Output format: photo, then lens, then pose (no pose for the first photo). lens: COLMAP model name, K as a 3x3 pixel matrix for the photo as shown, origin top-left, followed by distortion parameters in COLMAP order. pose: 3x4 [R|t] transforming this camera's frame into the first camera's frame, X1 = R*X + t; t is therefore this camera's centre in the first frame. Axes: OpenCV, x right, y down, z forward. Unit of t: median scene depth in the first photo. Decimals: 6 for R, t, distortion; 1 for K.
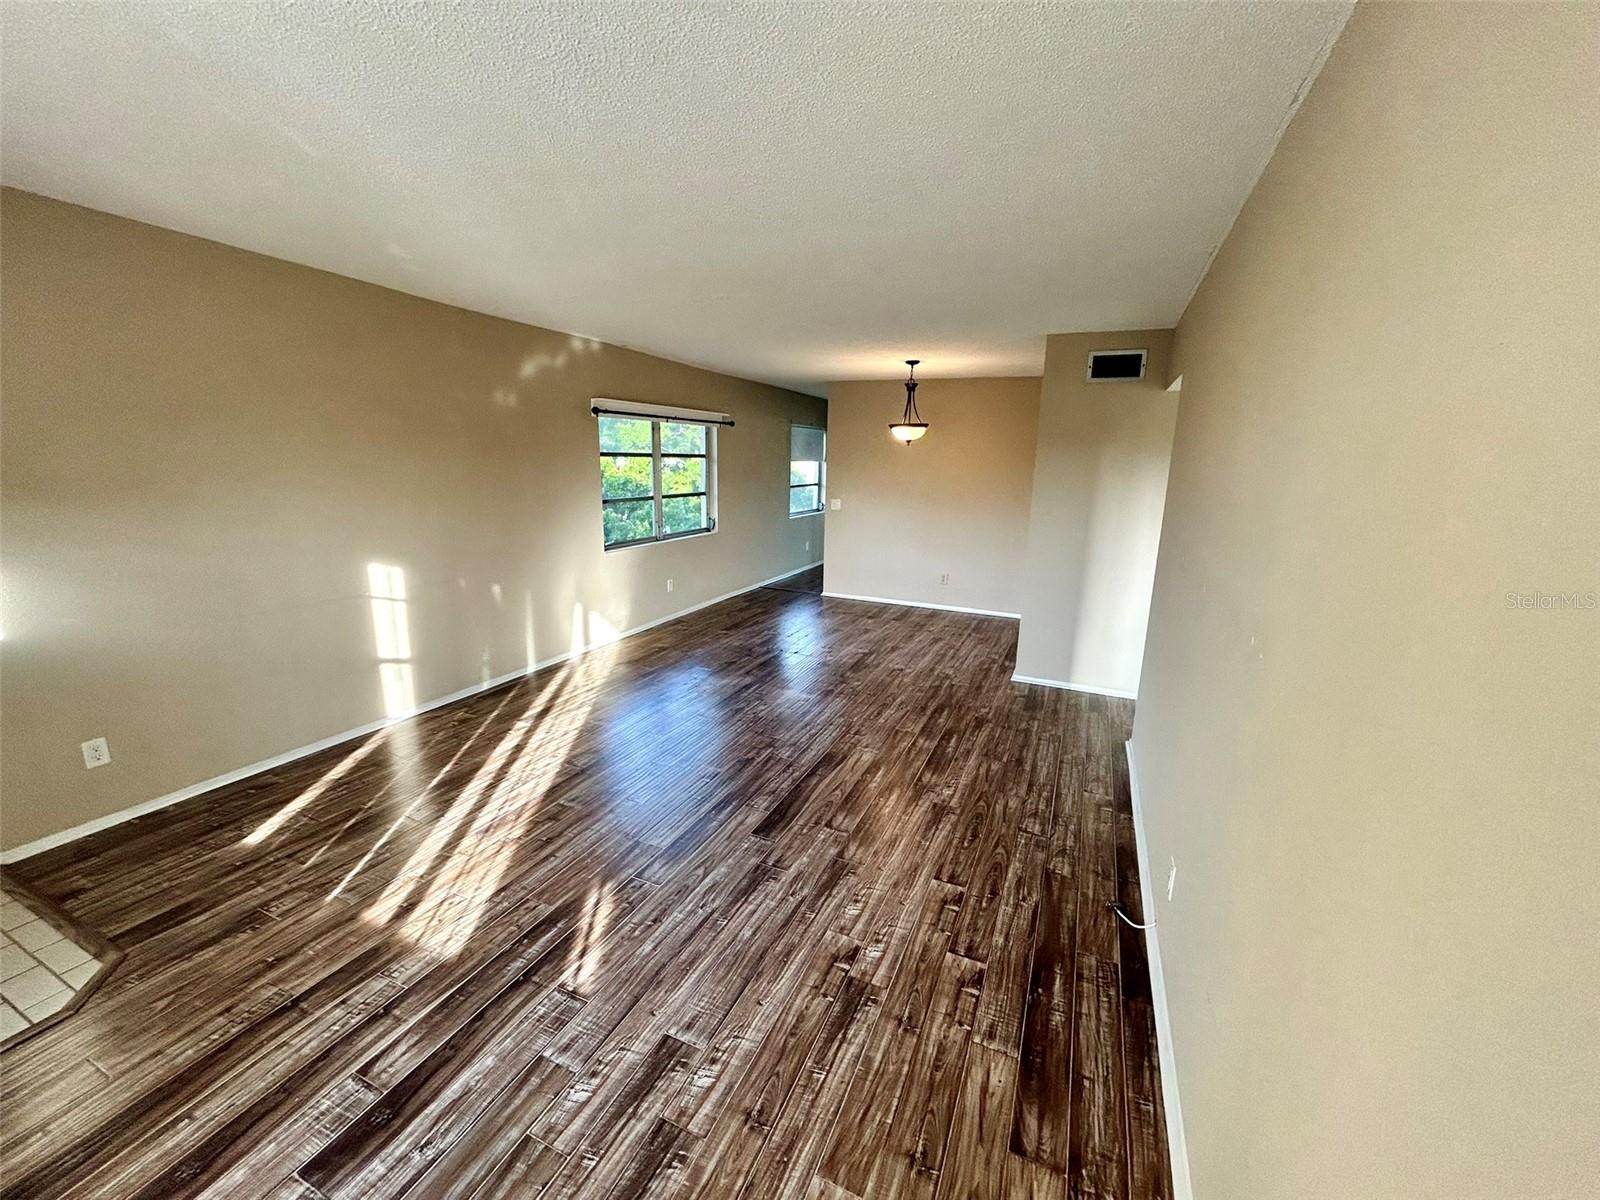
lens RADIAL K [[647.8, 0, 796.1], [0, 647.8, 595.7], [0, 0, 1]] dist [-0.002239, 0.002494]
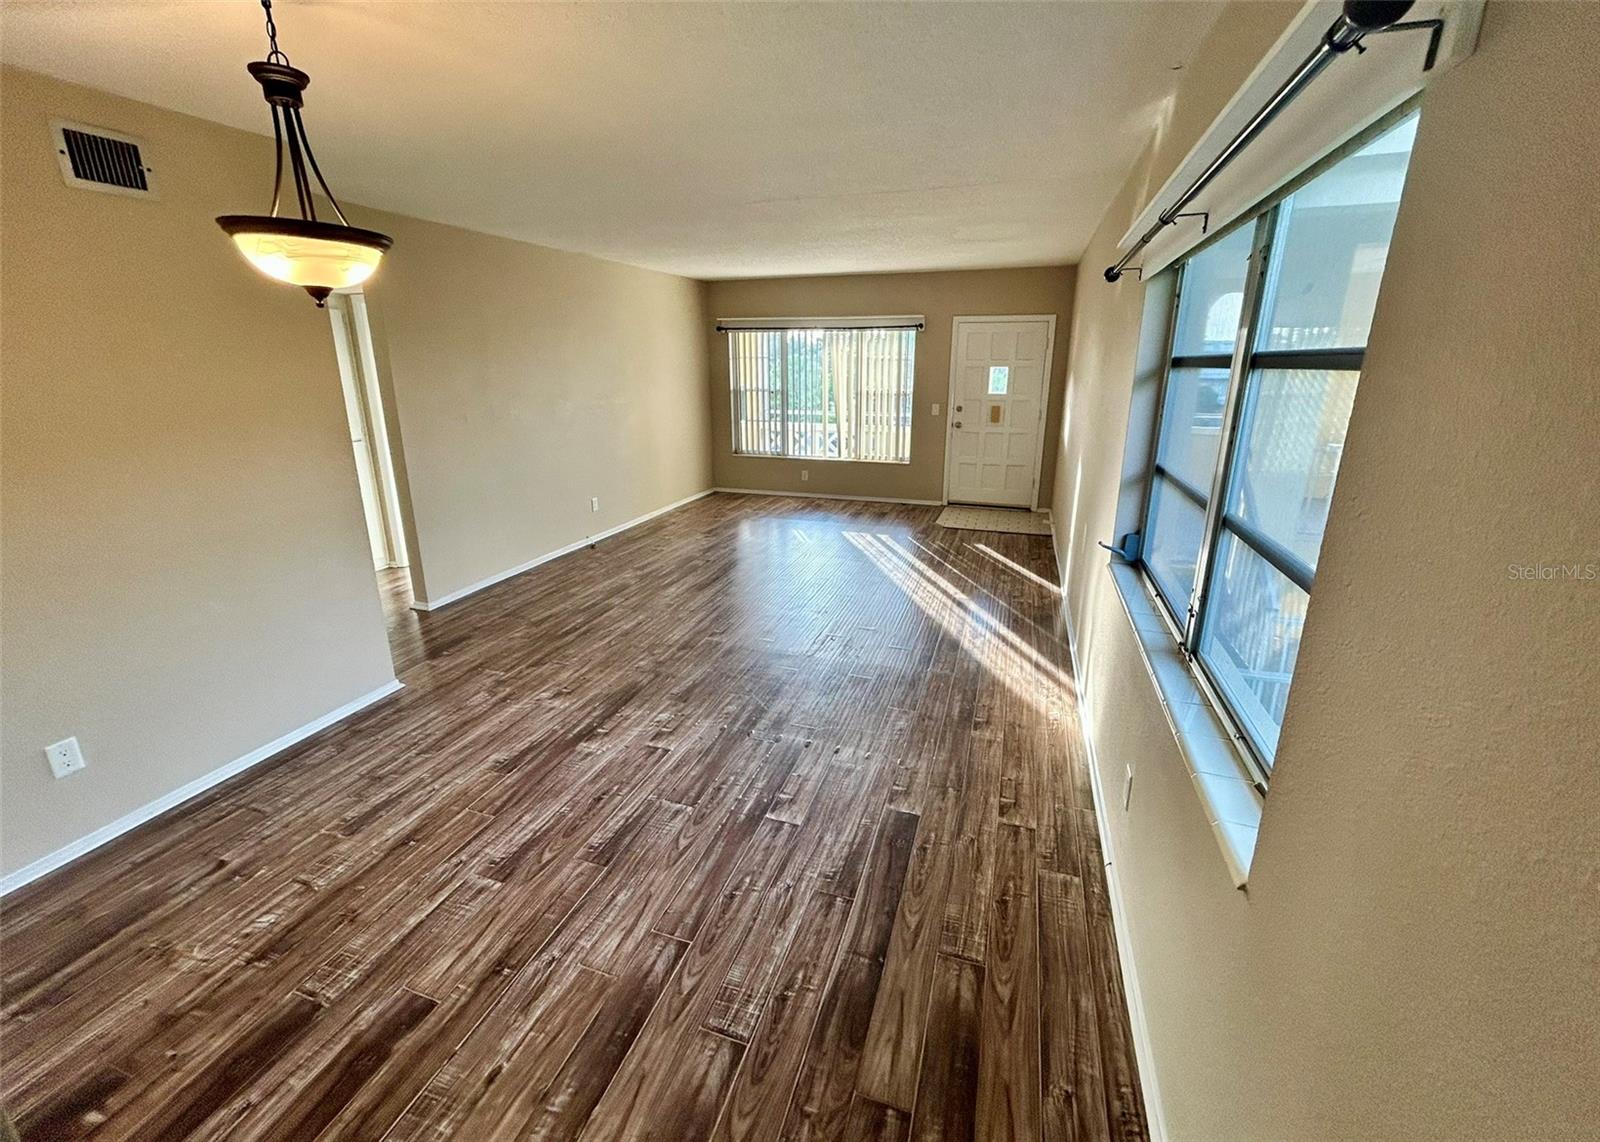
lens RADIAL K [[652.6, 0, 802.7], [0, 652.6, 533.2], [0, 0, 1]] dist [-0.000186, -0.000995]
pose [[-0.993972, 0.008175, -0.109326, -0.014197], [-0.042089, 0.892343, 0.449391, -0.502028], [0.101230, 0.451284, -0.886620, 2.347624]]
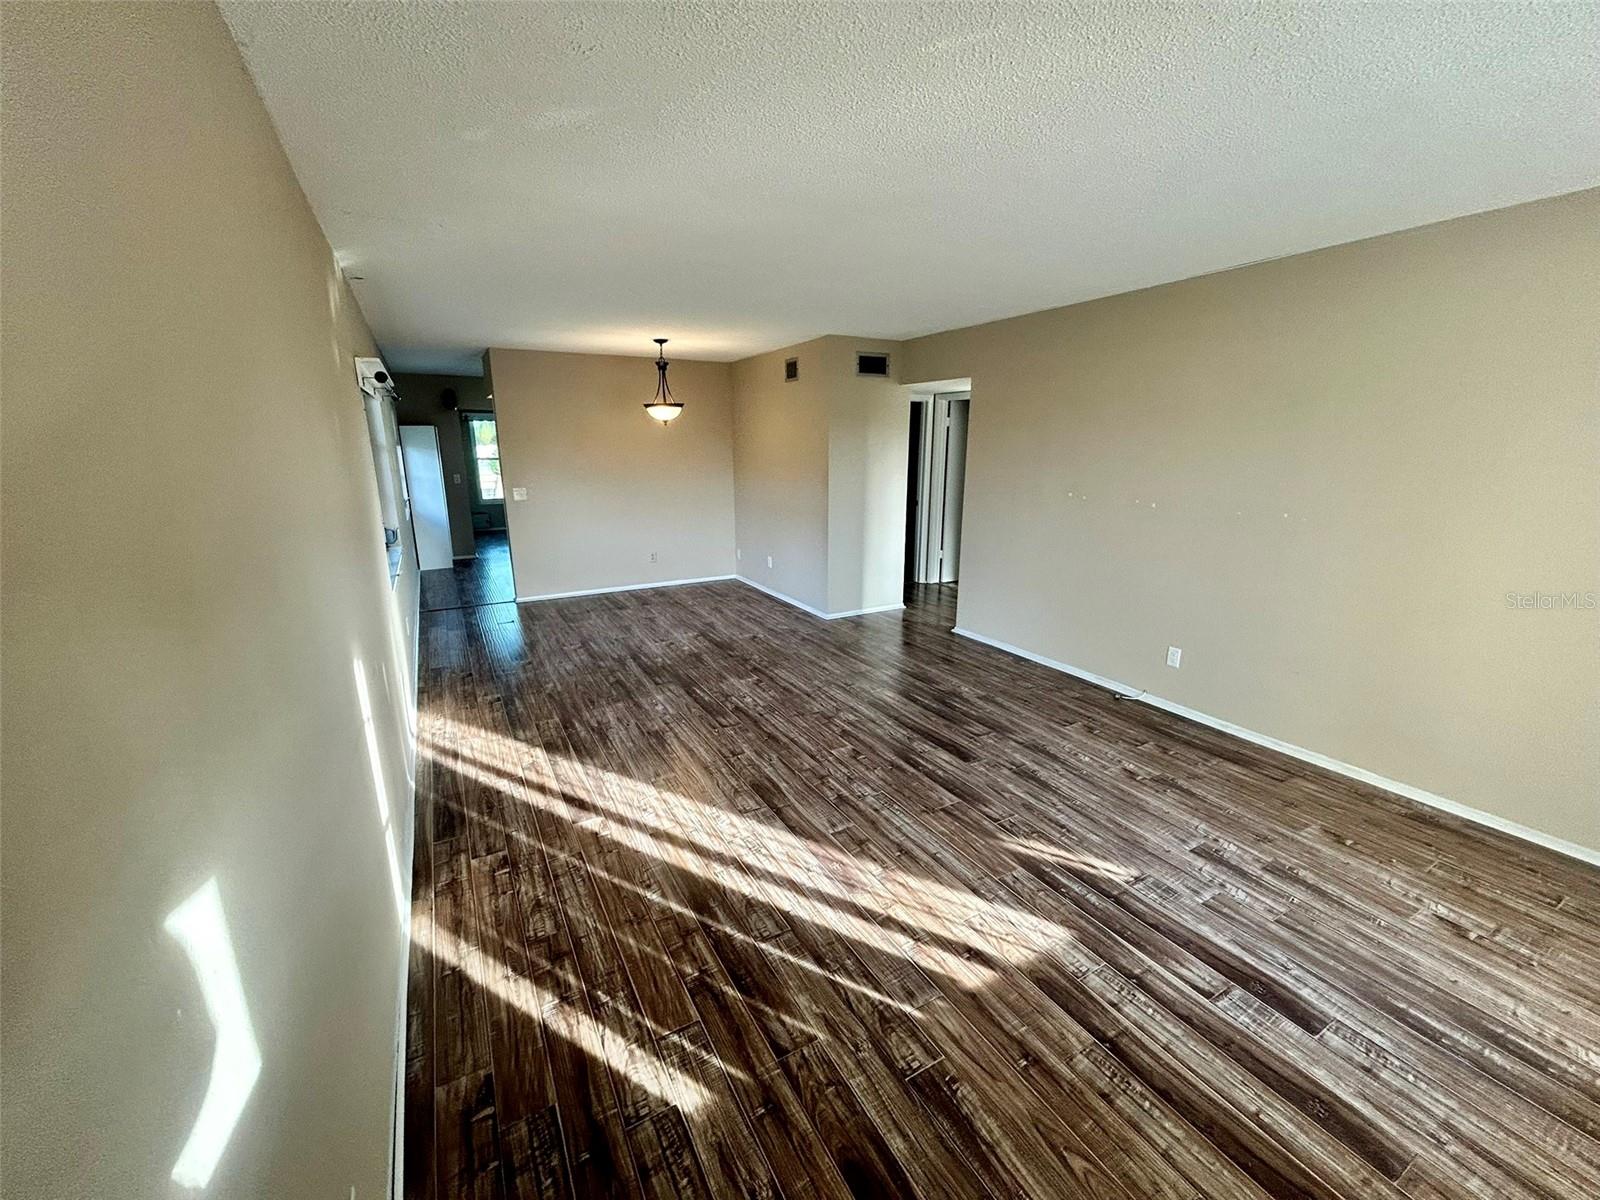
lens RADIAL K [[647.8, 0, 800.2], [0, 647.8, 601.0], [0, 0, 1]] dist [-0.002239, 0.002494]
pose [[0.590378, -0.219841, 0.776611, -0.947298], [0.184960, 0.973436, 0.134951, -0.114919], [-0.785648, 0.063970, 0.615357, 0.428148]]
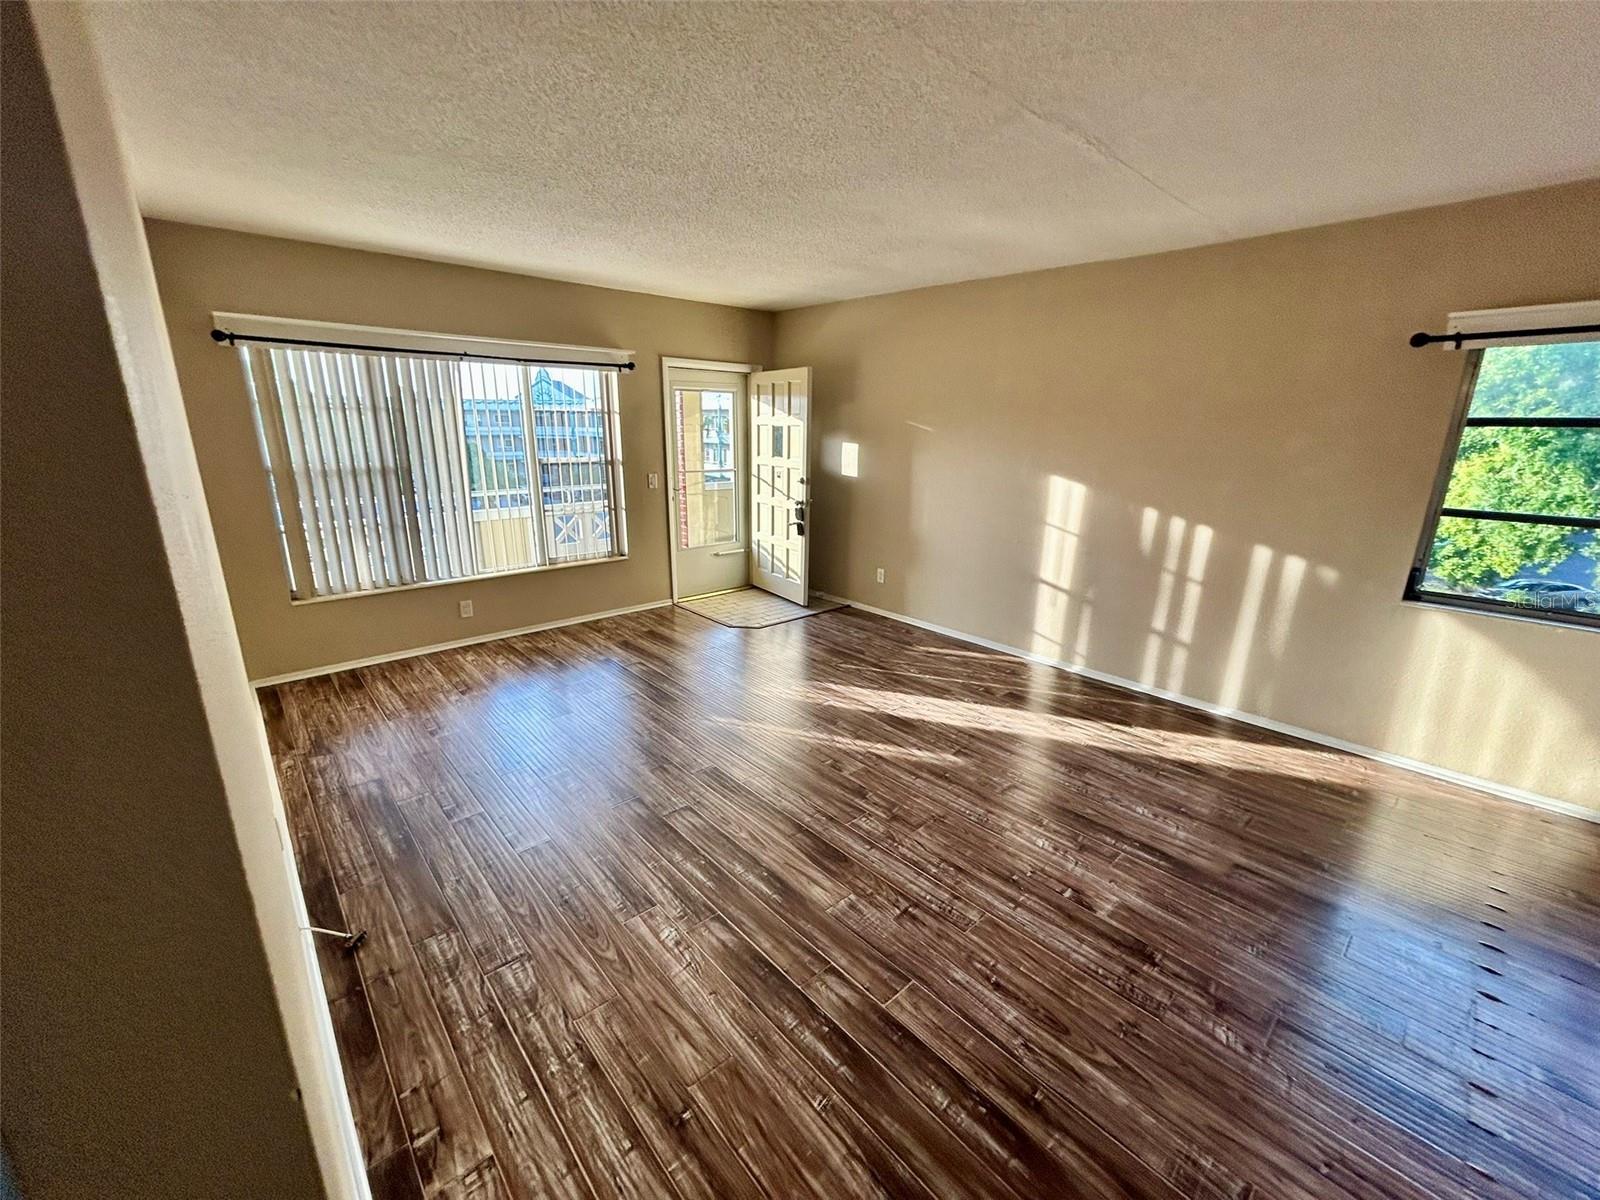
lens RADIAL K [[647.8, 0, 803.8], [0, 647.8, 595.4], [0, 0, 1]] dist [-0.002239, 0.002494]
pose [[-0.395195, 0.212590, -0.893659, 0.667587], [-0.212265, 0.925389, 0.314006, -0.228543], [0.893736, 0.313786, -0.320584, 1.198888]]
